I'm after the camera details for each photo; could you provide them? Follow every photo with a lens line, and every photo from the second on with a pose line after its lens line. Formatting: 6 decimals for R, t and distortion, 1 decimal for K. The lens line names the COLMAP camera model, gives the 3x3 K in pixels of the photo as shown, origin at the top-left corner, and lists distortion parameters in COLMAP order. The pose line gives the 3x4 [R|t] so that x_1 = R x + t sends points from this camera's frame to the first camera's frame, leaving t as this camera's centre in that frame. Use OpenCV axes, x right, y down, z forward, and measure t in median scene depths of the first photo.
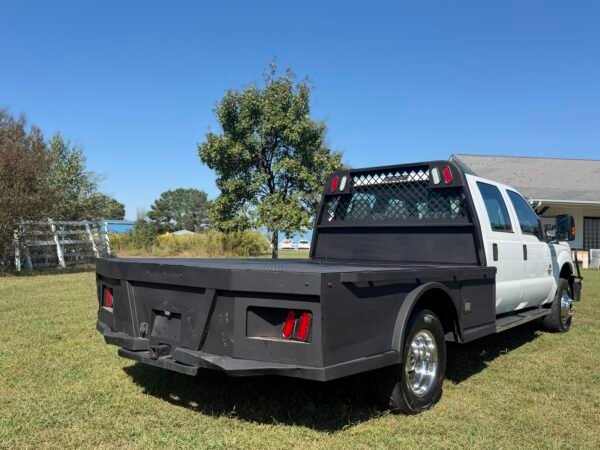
lens RADIAL K [[522.5, 0, 300.0], [0, 522.5, 225.0], [0, 0, 1]] dist [0.092953, -0.014656]
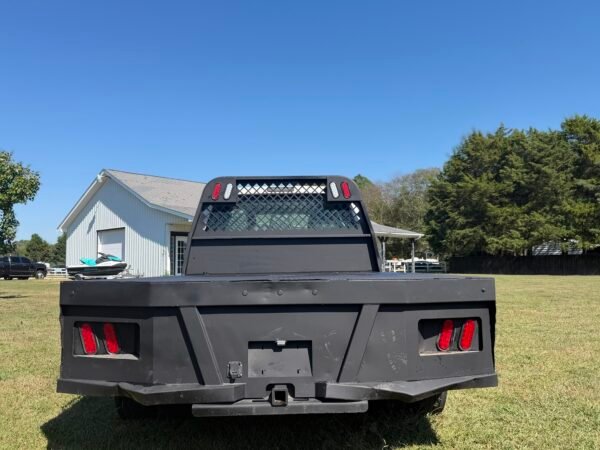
lens RADIAL K [[522.5, 0, 300.0], [0, 522.5, 225.0], [0, 0, 1]] dist [0.092953, -0.014656]
pose [[0.744081, 0.023801, 0.667666, -0.439093], [-0.000057, 0.999367, -0.035562, 0.012949], [-0.668090, 0.026423, 0.743611, 0.237460]]
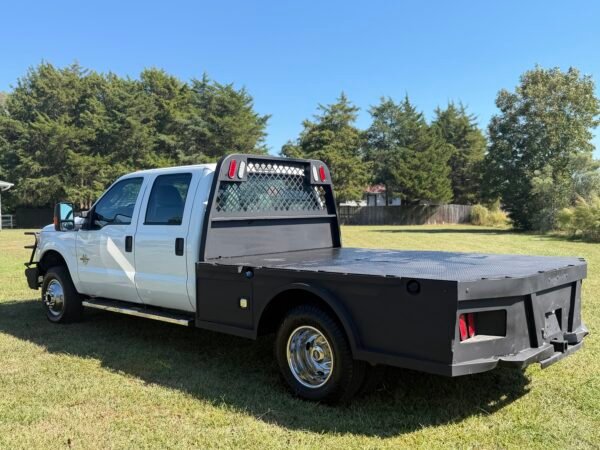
lens RADIAL K [[569.2, 0, 300.0], [0, 569.2, 225.0], [0, 0, 1]] dist [0.141618, -0.236493]
pose [[0.102377, -0.039015, 0.993980, -0.862221], [-0.025666, 0.998794, 0.041848, -0.029320], [-0.994414, -0.029796, 0.101252, 0.805385]]
